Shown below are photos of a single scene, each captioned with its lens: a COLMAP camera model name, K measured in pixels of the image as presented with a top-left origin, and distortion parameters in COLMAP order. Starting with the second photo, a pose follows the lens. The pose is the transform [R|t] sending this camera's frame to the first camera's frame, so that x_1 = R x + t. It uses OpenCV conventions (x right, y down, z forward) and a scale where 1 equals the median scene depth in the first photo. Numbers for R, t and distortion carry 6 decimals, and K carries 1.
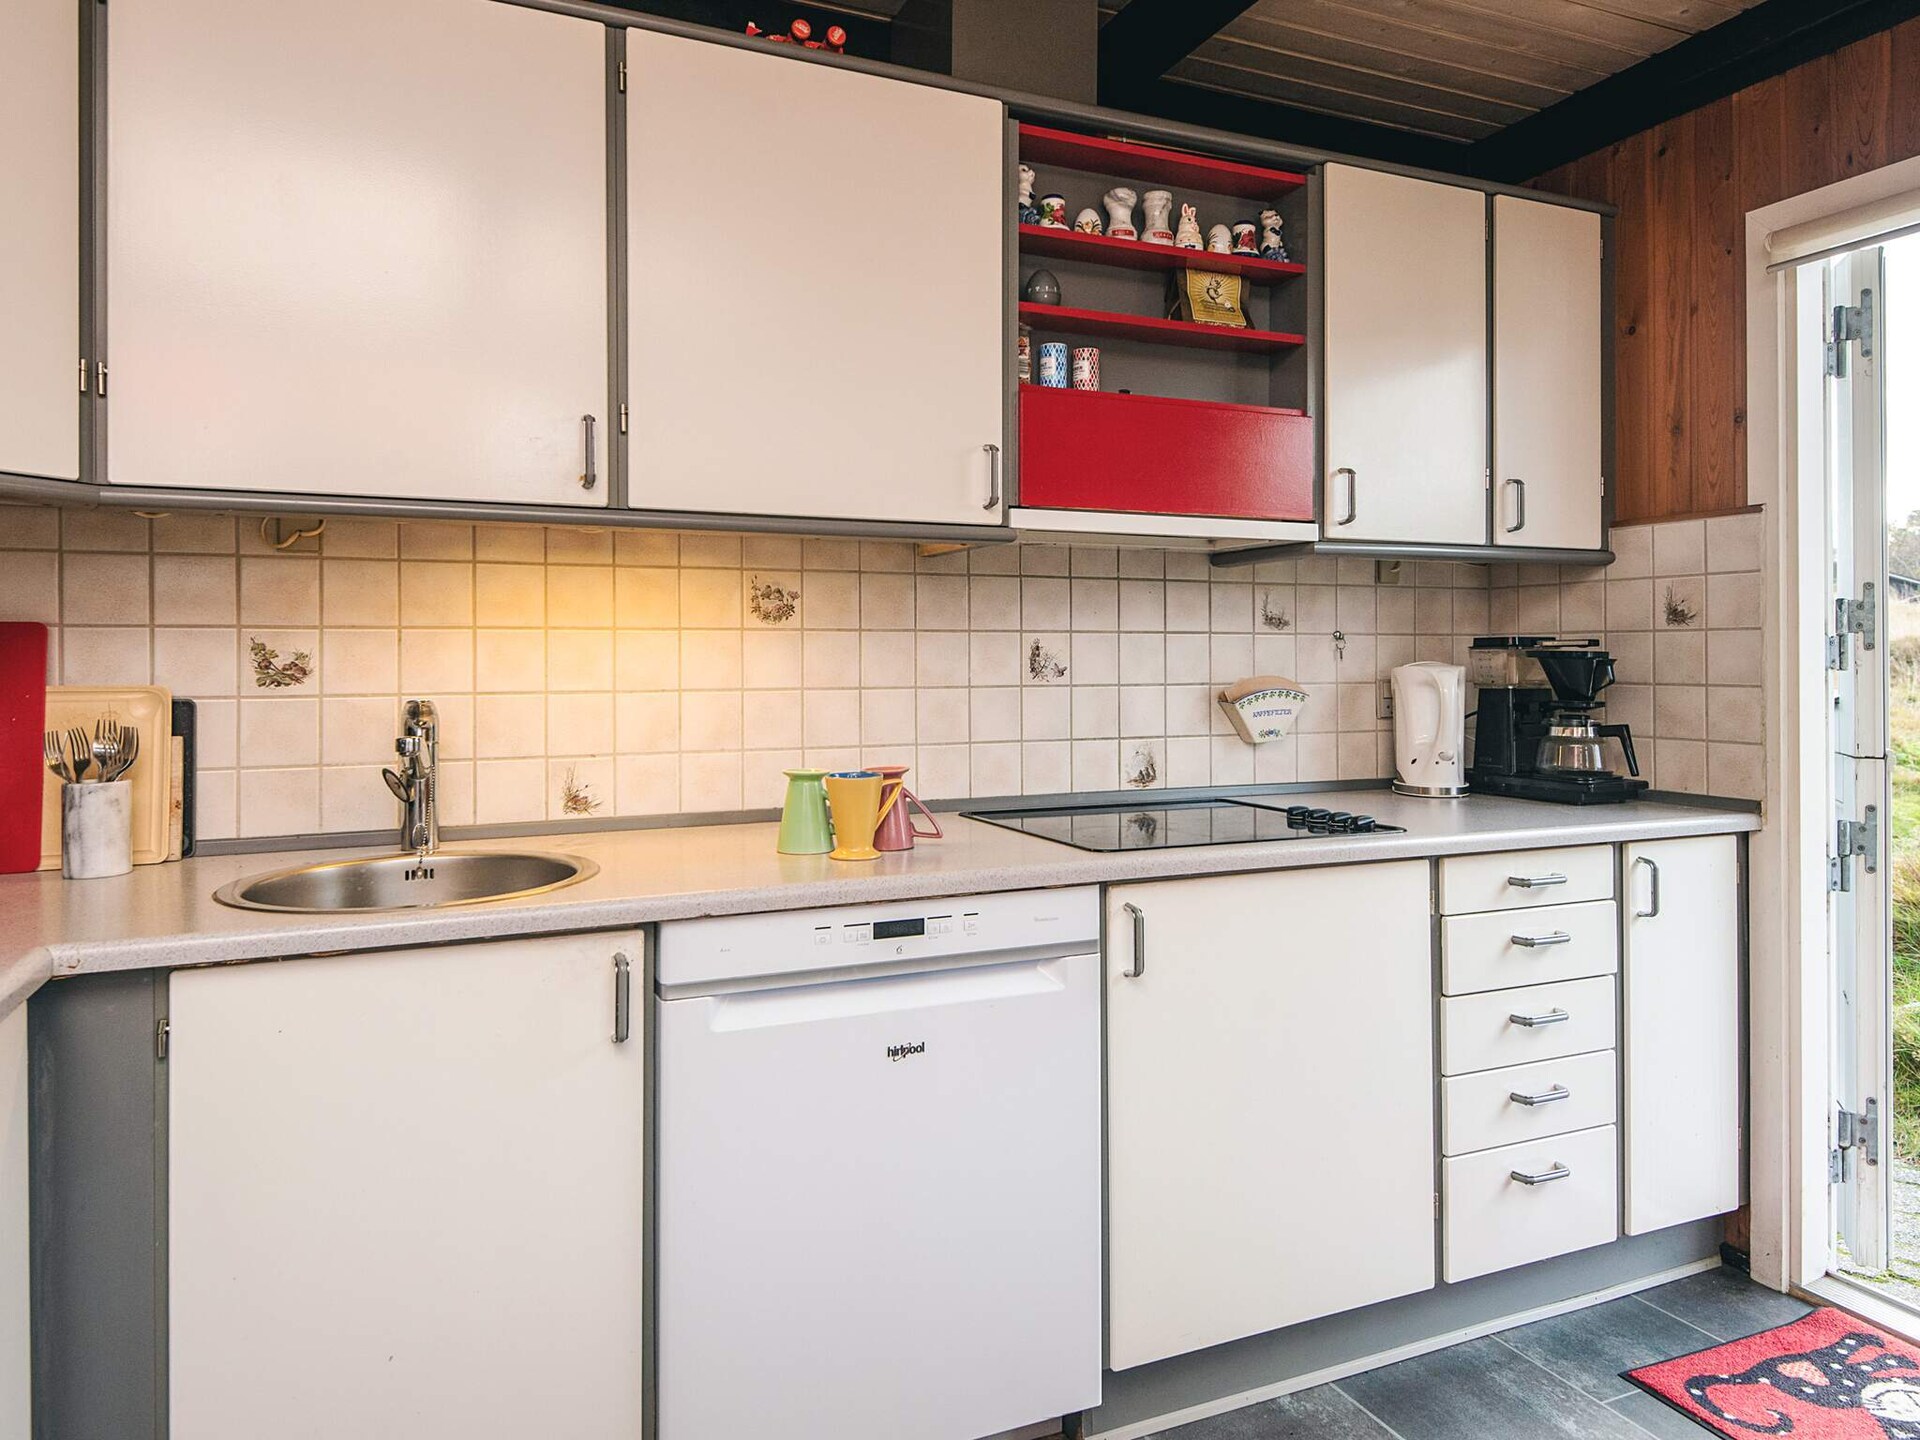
lens RADIAL K [[1217.8, 0, 956.5], [0, 1217.8, 653.2], [0, 0, 1]] dist [0.035157, -0.032246]
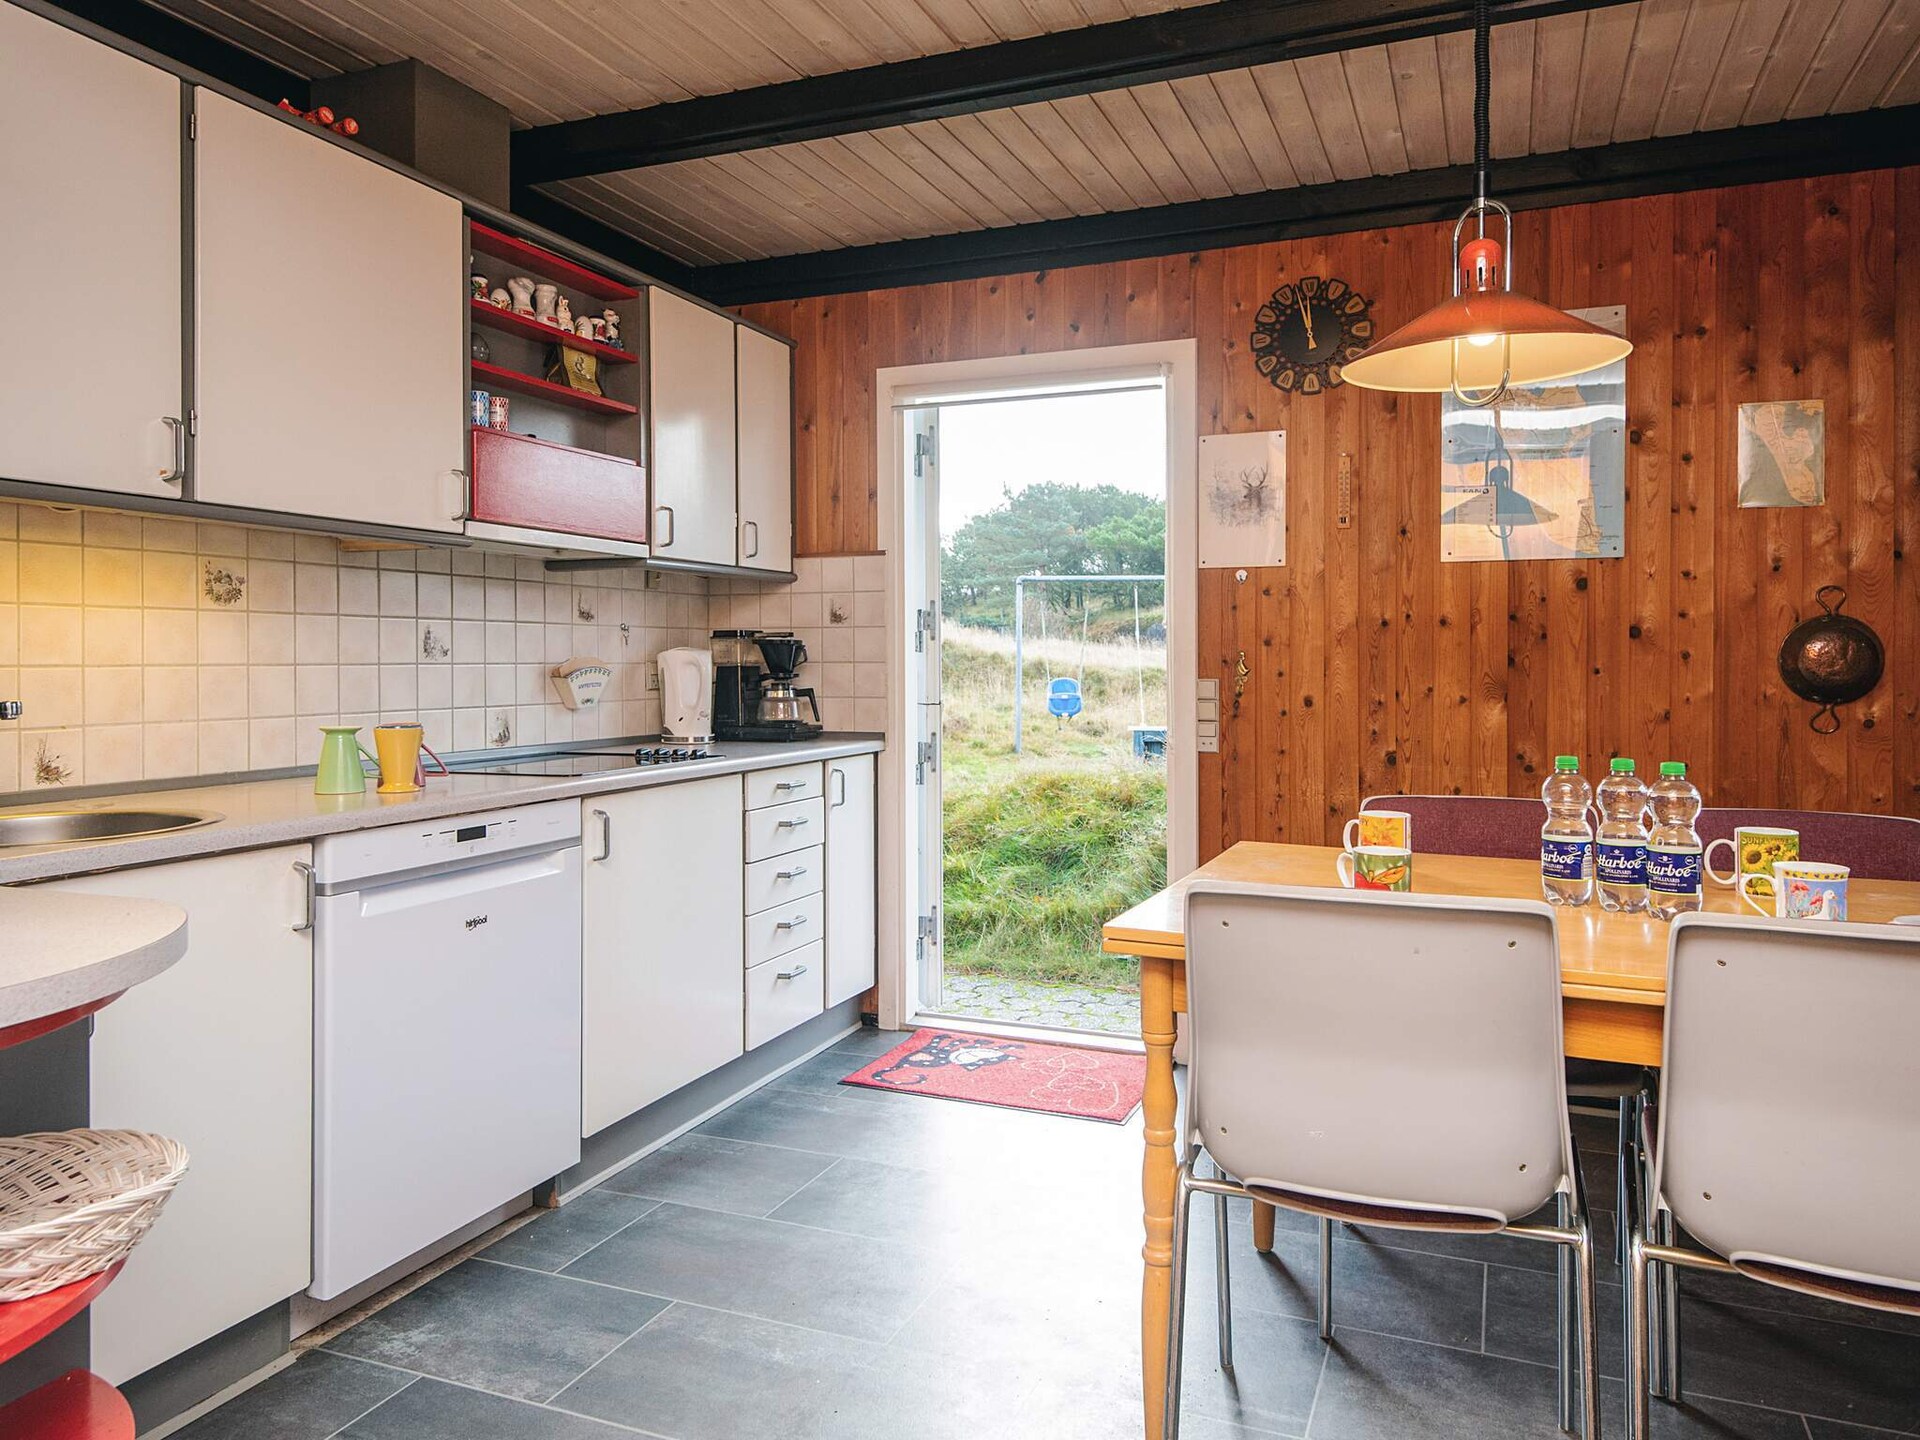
lens RADIAL K [[1324.5, 0, 958.1], [0, 1324.5, 659.7], [0, 0, 1]] dist [0.003711, -0.000603]
pose [[0.708464, 0.000794, 0.705746, -0.515302], [-0.001359, 0.999999, 0.000240, 0.023225], [-0.705746, -0.001129, 0.708464, -0.311707]]
